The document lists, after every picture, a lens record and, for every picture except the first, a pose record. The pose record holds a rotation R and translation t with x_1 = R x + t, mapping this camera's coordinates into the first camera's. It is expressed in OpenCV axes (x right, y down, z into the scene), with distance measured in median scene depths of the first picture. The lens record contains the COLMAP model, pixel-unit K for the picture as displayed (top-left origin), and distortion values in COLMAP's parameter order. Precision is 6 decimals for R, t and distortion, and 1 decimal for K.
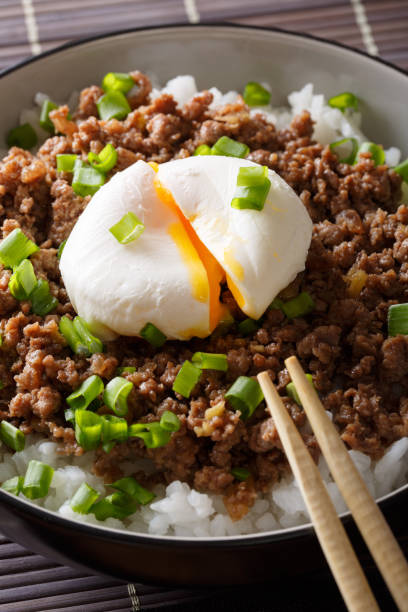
lens RADIAL K [[2294.6, 0, 189.4], [0, 2294.6, 337.8], [0, 0, 1]] dist [0.261968, 0.000000]
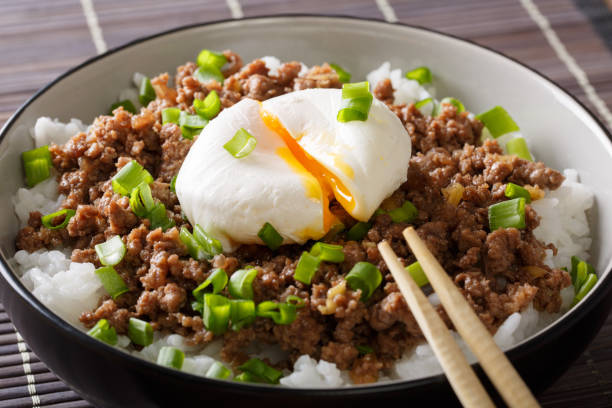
lens RADIAL K [[2294.6, 0, 302.6], [0, 2294.6, 201.5], [0, 0, 1]] dist [0.261968, 0.000000]
pose [[0.995923, -0.027180, 0.086010, -0.091359], [0.048350, 0.965826, -0.254641, 0.252475], [-0.076150, 0.257762, 0.963203, -0.022194]]
